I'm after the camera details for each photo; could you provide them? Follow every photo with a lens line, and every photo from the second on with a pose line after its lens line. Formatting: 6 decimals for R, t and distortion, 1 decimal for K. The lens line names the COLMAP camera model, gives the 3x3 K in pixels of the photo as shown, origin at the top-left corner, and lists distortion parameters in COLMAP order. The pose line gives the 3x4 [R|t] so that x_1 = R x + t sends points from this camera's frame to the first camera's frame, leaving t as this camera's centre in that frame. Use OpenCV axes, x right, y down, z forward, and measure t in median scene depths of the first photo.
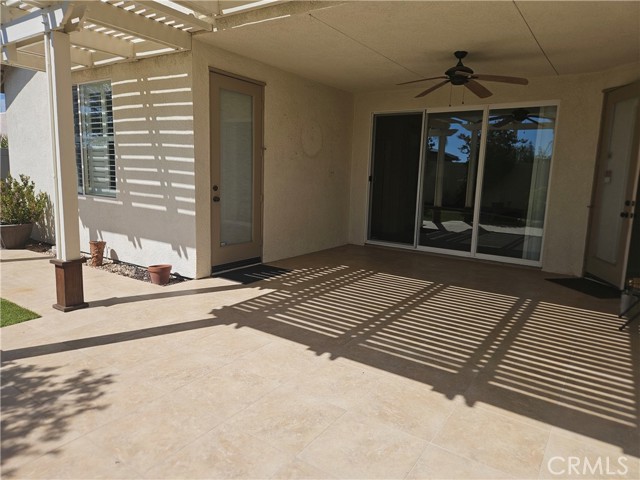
lens RADIAL K [[431.0, 0, 321.1], [0, 431.0, 239.4], [0, 0, 1]] dist [0.045576, -0.001183]
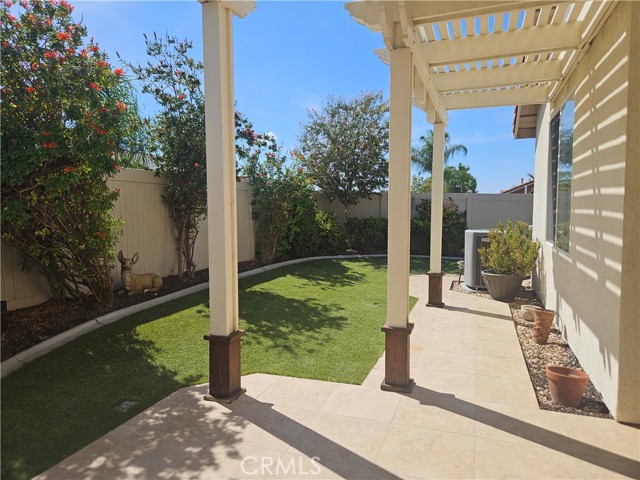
lens RADIAL K [[431.0, 0, 321.4], [0, 431.0, 236.9], [0, 0, 1]] dist [0.045576, -0.001183]
pose [[0.264931, 0.032967, -0.963704, 0.127438], [-0.138481, 0.990356, -0.004191, -0.081576], [0.954272, 0.134565, 0.266942, 0.562700]]
